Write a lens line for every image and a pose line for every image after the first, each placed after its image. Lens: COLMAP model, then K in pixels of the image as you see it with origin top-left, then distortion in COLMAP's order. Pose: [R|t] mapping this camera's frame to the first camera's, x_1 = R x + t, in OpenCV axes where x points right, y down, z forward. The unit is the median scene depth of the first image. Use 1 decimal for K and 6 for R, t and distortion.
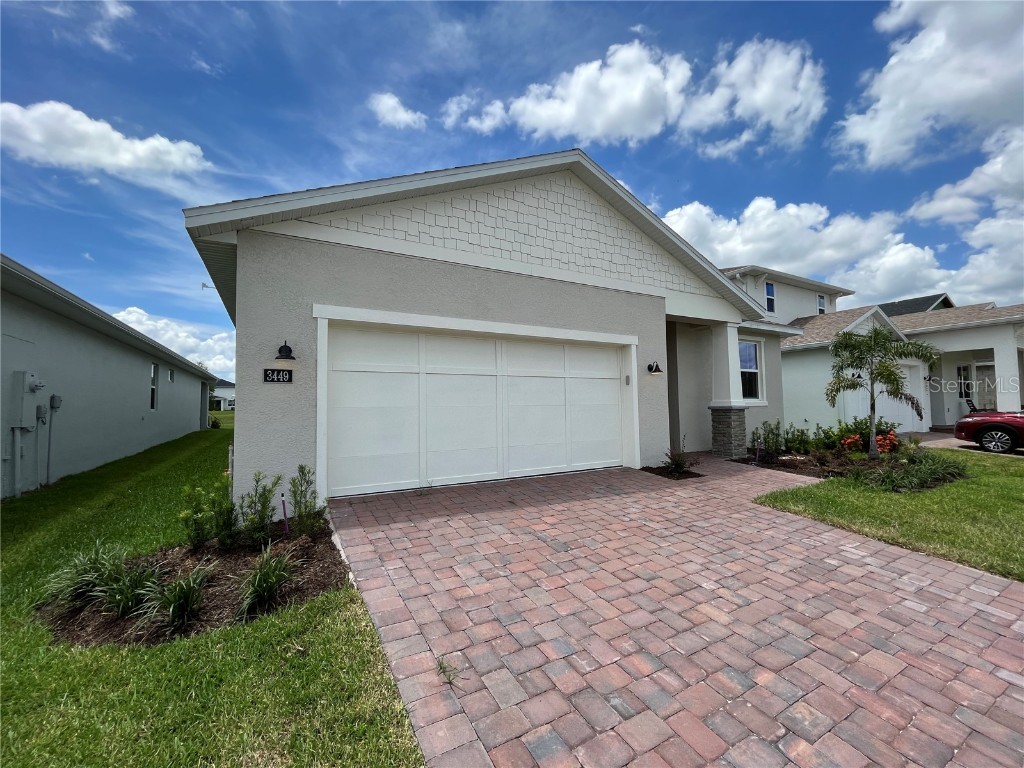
lens RADIAL K [[417.8, 0, 510.5], [0, 417.8, 382.0], [0, 0, 1]] dist [-0.001518, -0.000173]
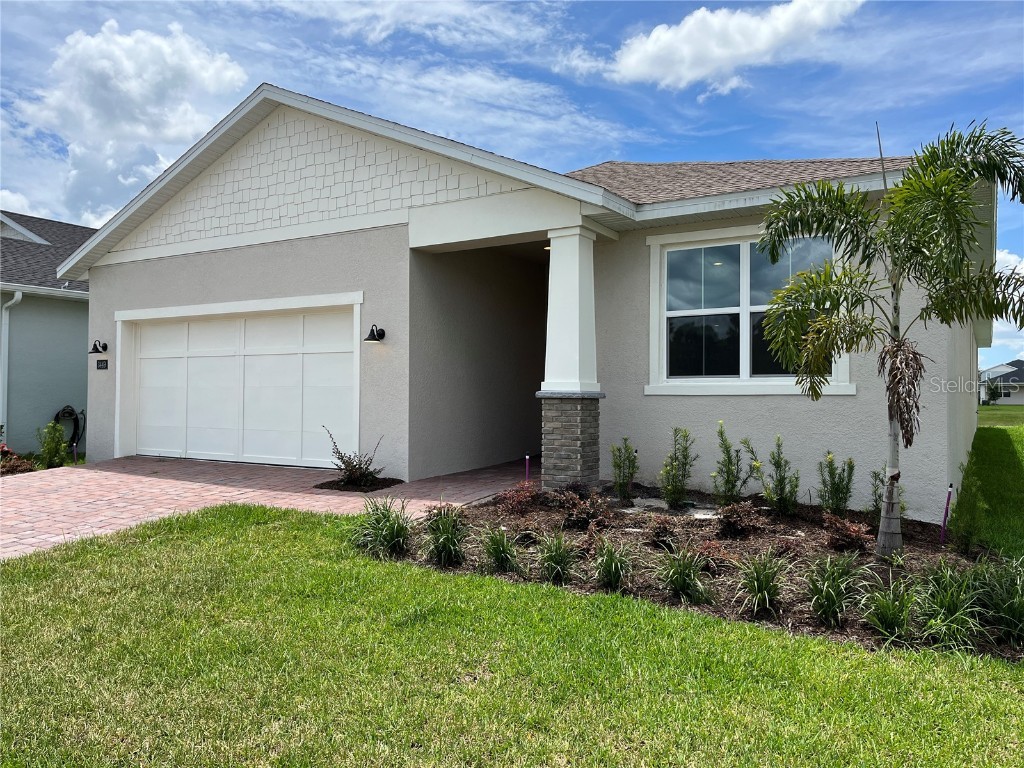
lens RADIAL K [[771.9, 0, 515.0], [0, 771.9, 381.8], [0, 0, 1]] dist [0.079324, -0.106484]
pose [[0.487678, -0.004599, -0.873011, 2.082928], [0.034780, 0.999295, 0.014165, 0.047455], [0.872330, -0.037271, 0.487494, 0.757281]]
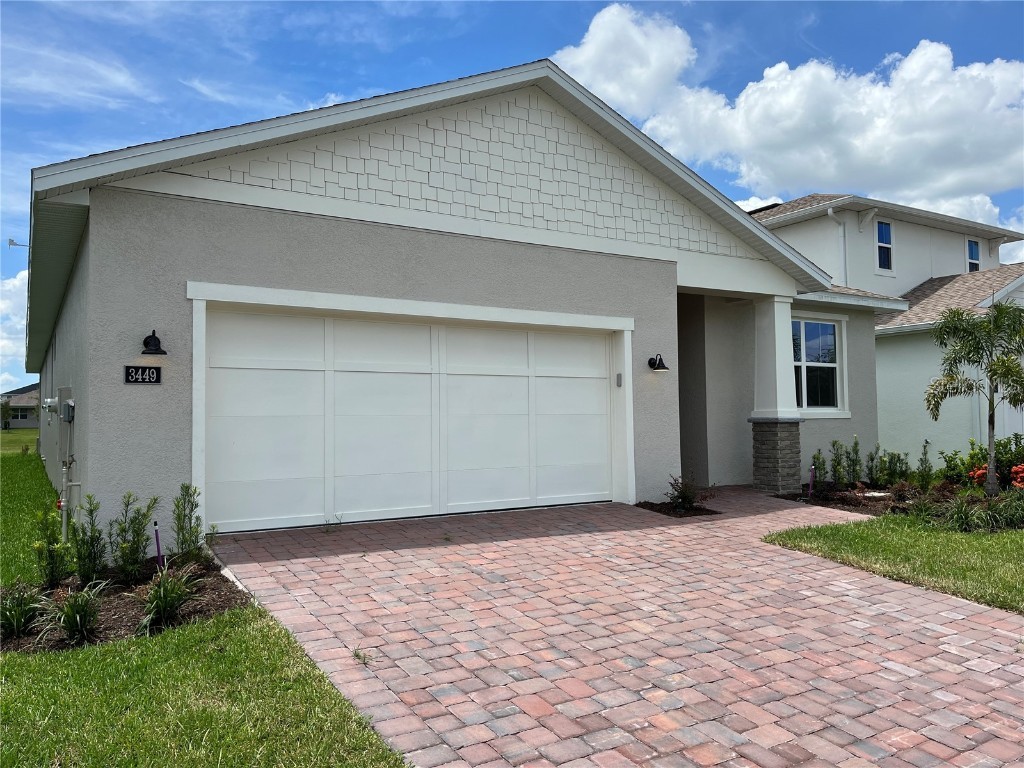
lens RADIAL K [[771.9, 0, 515.0], [0, 771.9, 381.8], [0, 0, 1]] dist [0.079324, -0.106484]
pose [[0.998968, 0.004451, 0.045211, 0.057819], [-0.004750, 0.999968, 0.006505, -0.011765], [-0.045181, -0.006713, 0.998956, -0.399790]]
